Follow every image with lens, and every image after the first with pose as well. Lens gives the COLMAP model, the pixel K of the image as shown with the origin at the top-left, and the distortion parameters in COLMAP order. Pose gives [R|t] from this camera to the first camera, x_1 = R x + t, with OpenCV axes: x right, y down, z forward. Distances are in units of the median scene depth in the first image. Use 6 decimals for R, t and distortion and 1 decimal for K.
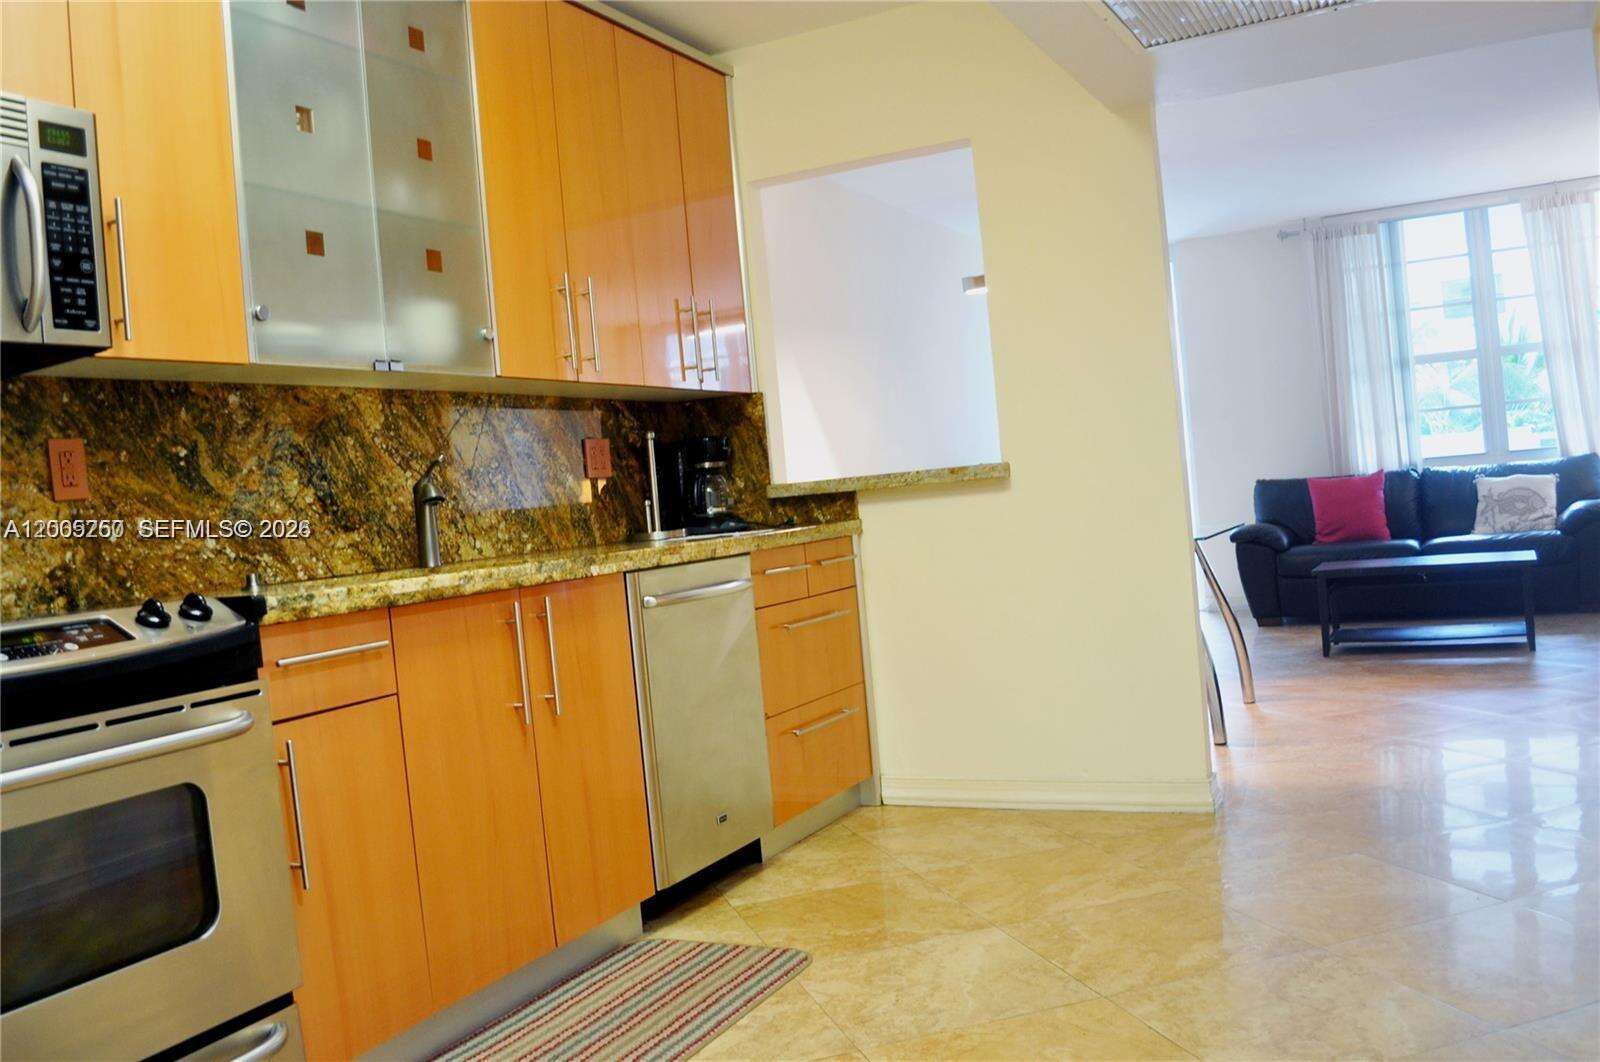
lens RADIAL K [[1338.5, 0, 811.0], [0, 1338.5, 528.7], [0, 0, 1]] dist [-0.082341, 0.005978]
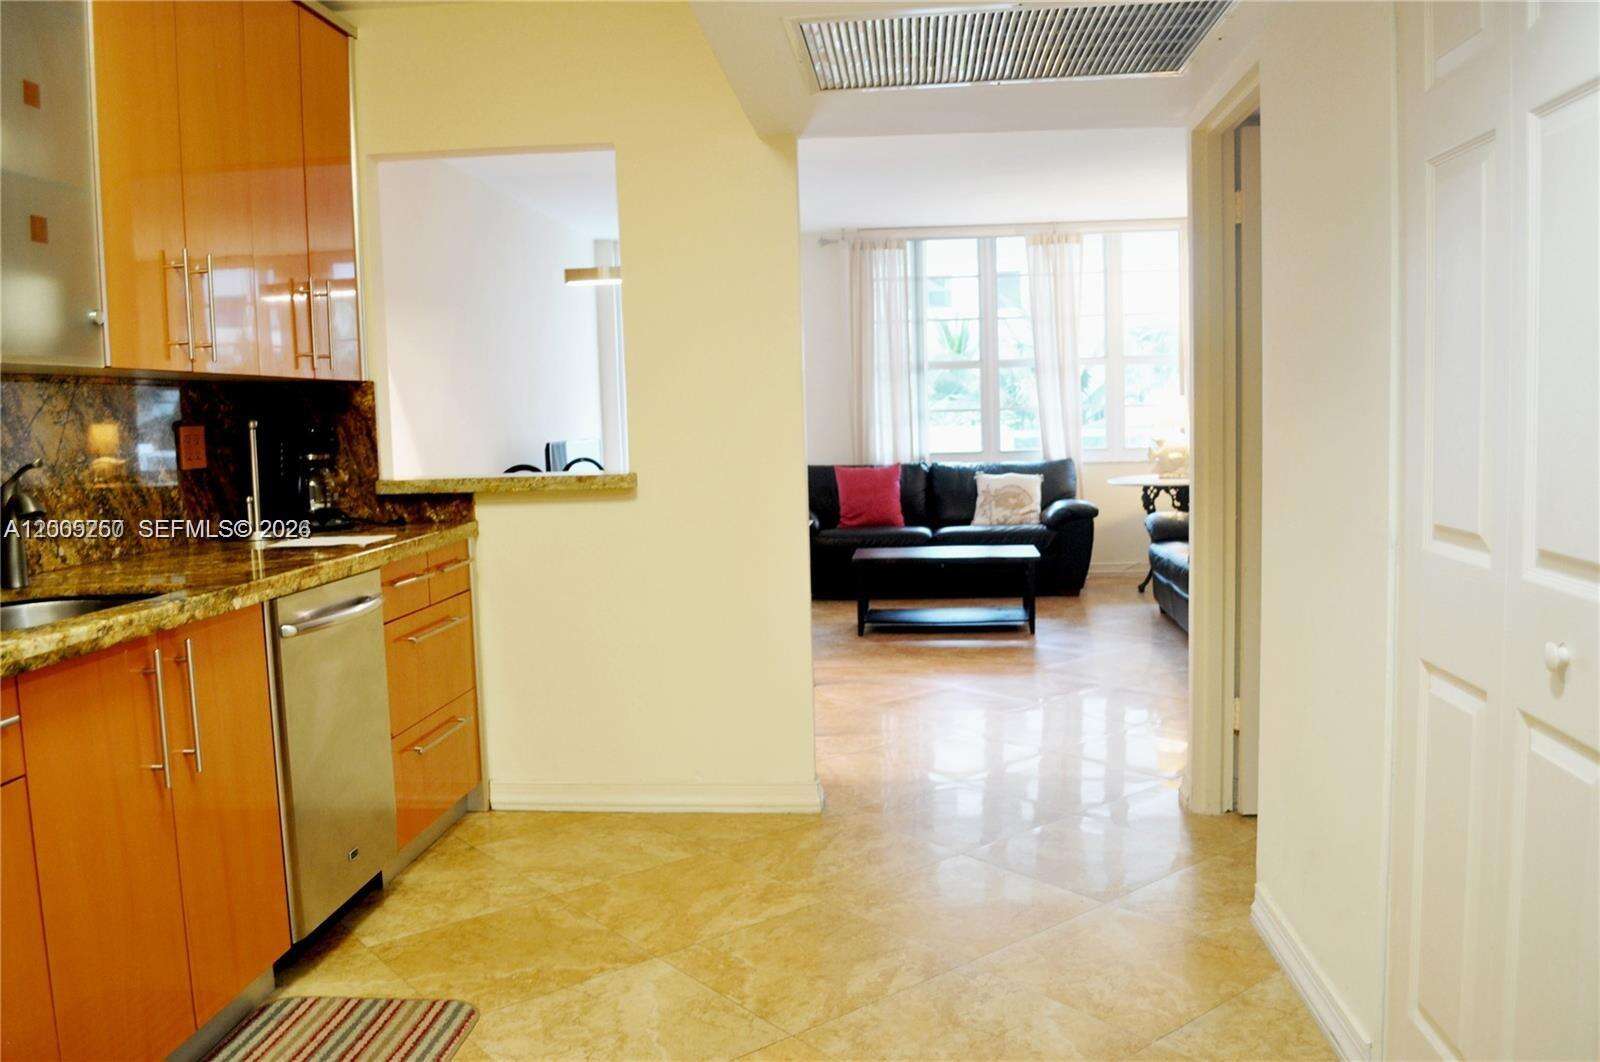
lens RADIAL K [[1257.6, 0, 800.0], [0, 1257.6, 531.0], [0, 0, 1]] dist [-0.081424, 0.006428]
pose [[0.925273, 0.027527, 0.378303, -0.116875], [-0.045884, 0.998162, 0.039595, -0.060623], [-0.376518, -0.053994, 0.924835, 0.093536]]
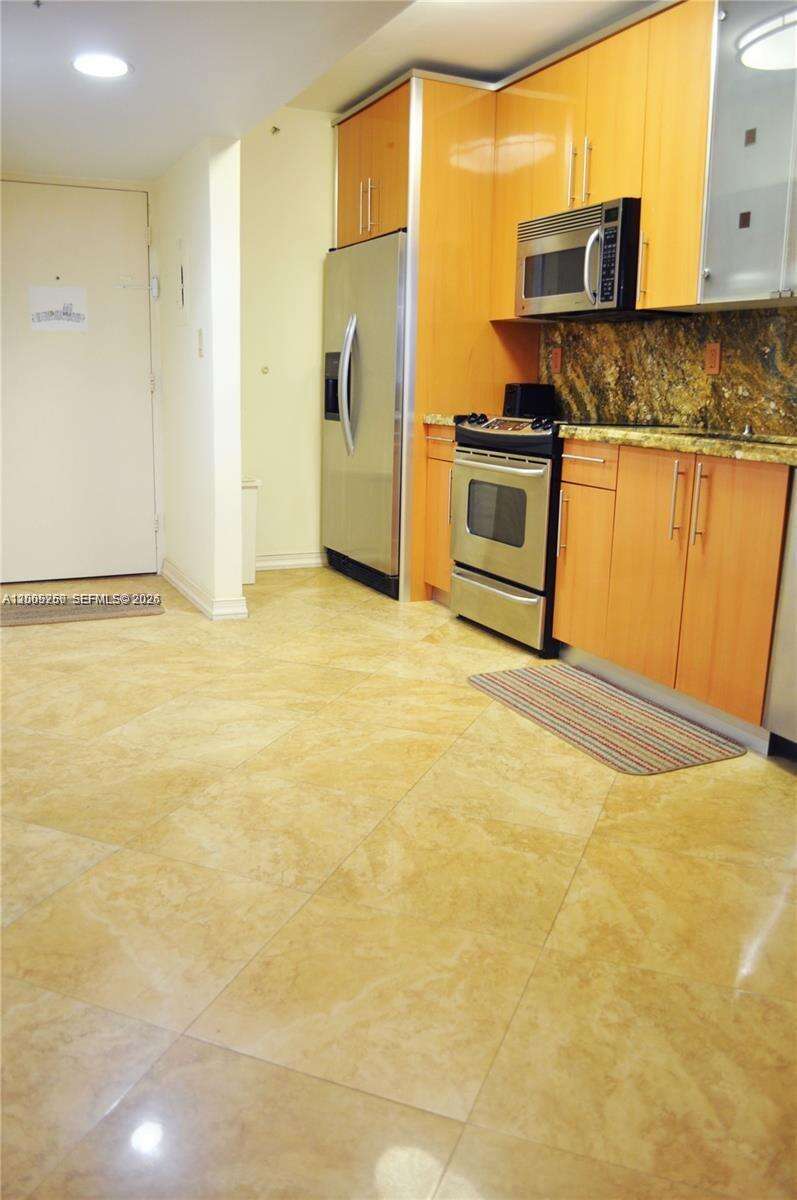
lens RADIAL K [[943.2, 0, 398.5], [0, 943.2, 600.0], [0, 0, 1]] dist [-0.081424, 0.006428]
pose [[-0.617871, 0.249304, -0.745710, 0.689631], [0.013632, 0.951657, 0.306860, -0.106898], [0.786161, 0.179434, -0.591400, 1.187766]]
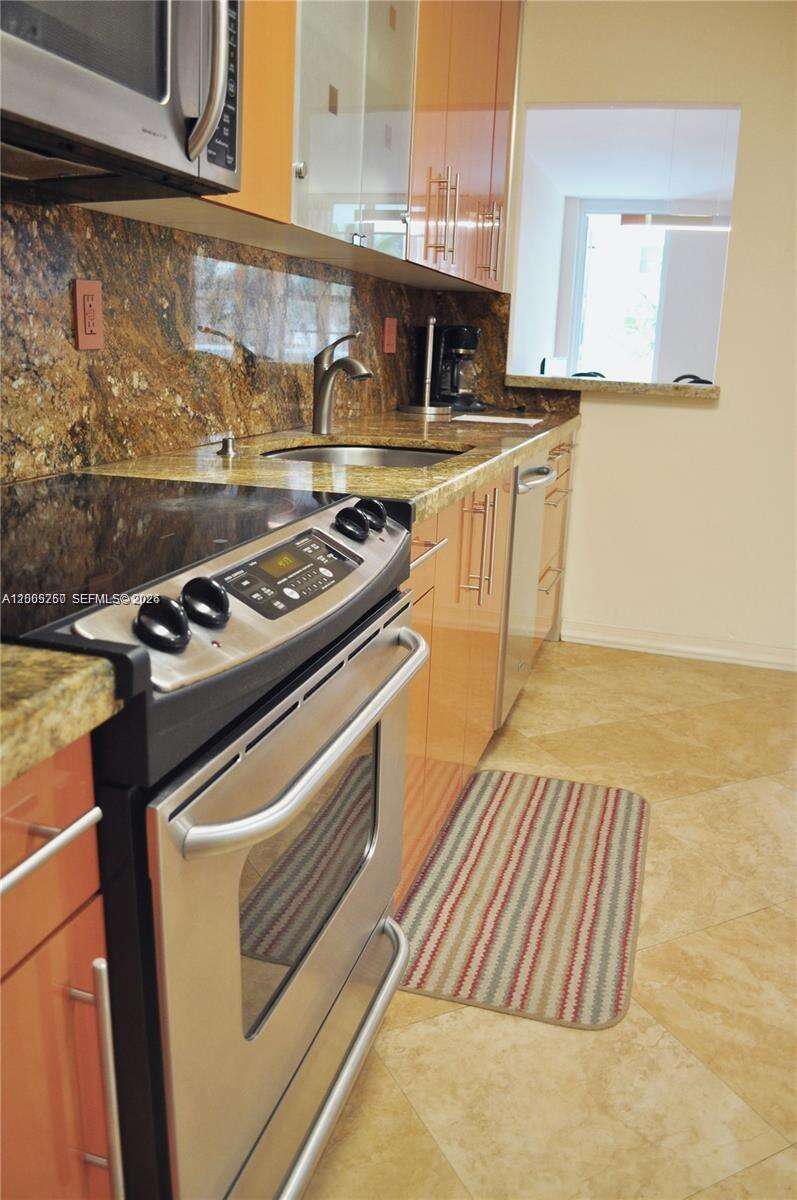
lens RADIAL K [[943.2, 0, 398.5], [0, 943.2, 600.0], [0, 0, 1]] dist [-0.081424, 0.006428]
pose [[0.977298, 0.080892, 0.195818, -0.363578], [-0.125312, 0.965944, 0.226382, -0.020901], [-0.170837, -0.245781, 0.954152, 0.228110]]
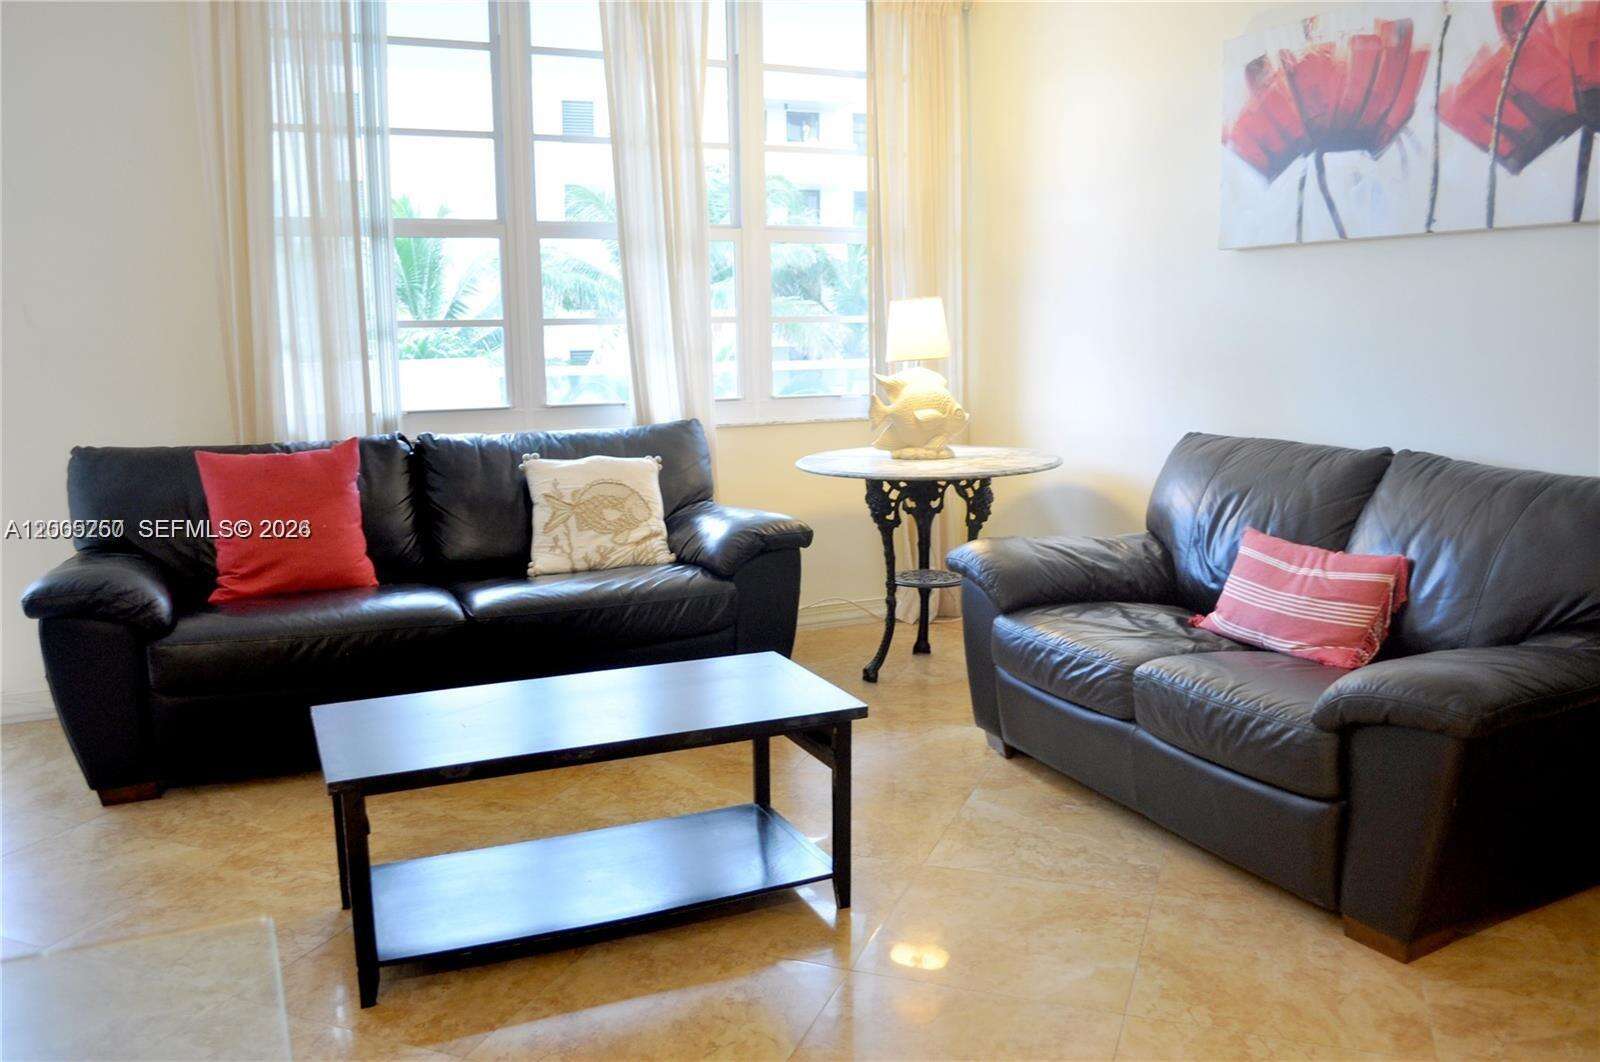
lens RADIAL K [[1257.6, 0, 800.0], [0, 1257.6, 531.0], [0, 0, 1]] dist [-0.081424, 0.006428]
pose [[0.612630, -0.041711, 0.789268, 0.404225], [-0.022468, 0.997284, 0.070144, -0.113103], [-0.790050, -0.060706, 0.610029, 1.410049]]
